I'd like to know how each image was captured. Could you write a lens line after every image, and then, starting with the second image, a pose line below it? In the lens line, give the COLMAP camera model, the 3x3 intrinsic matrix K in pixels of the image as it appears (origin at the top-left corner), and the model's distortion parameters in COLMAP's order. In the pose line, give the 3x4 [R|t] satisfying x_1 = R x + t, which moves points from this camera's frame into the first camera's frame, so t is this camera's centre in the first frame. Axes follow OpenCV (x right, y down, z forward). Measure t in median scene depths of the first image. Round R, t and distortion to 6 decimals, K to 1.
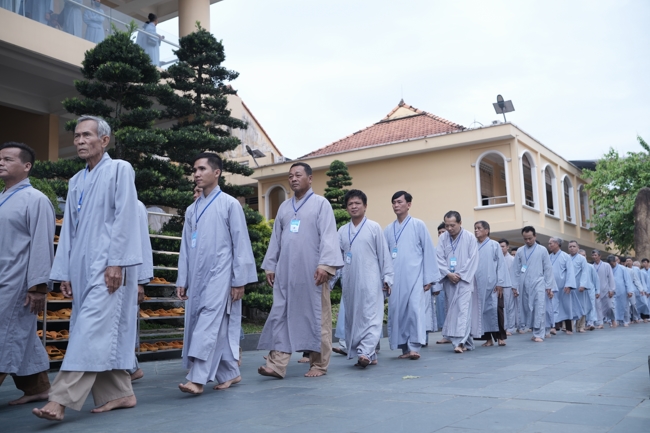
lens RADIAL K [[699.4, 0, 325.7], [0, 699.4, 216.6], [0, 0, 1]] dist [0.009215, 0.000000]
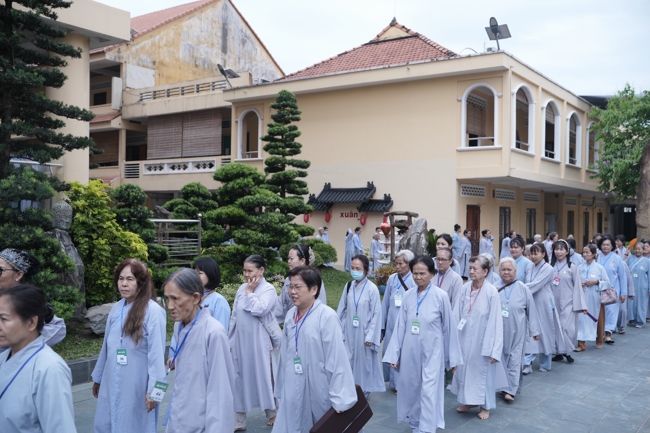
lens RADIAL K [[668.0, 0, 322.9], [0, 668.0, 216.5], [0, 0, 1]] dist [-0.017172, 0.000000]
pose [[0.997010, 0.051869, -0.057270, 0.086466], [-0.043841, 0.990081, 0.133483, -0.028925], [0.063626, -0.130574, 0.989395, 0.133363]]
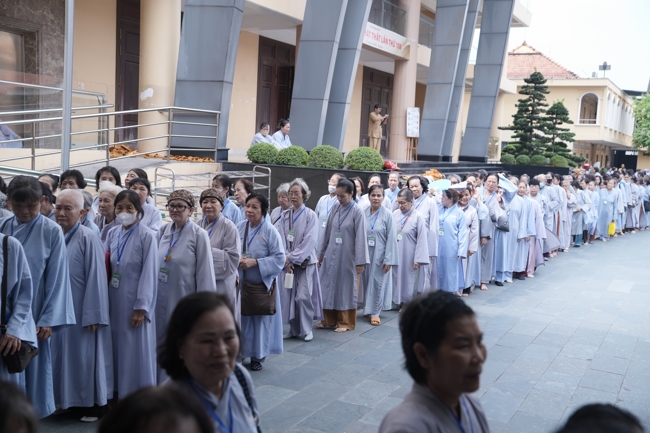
lens RADIAL K [[771.3, 0, 325.3], [0, 771.3, 217.4], [0, 0, 1]] dist [0.084778, 0.000000]
pose [[0.990231, 0.070999, 0.120011, -0.533744], [-0.096332, 0.970585, 0.220647, -0.135899], [-0.100815, -0.230053, 0.967942, -0.733187]]
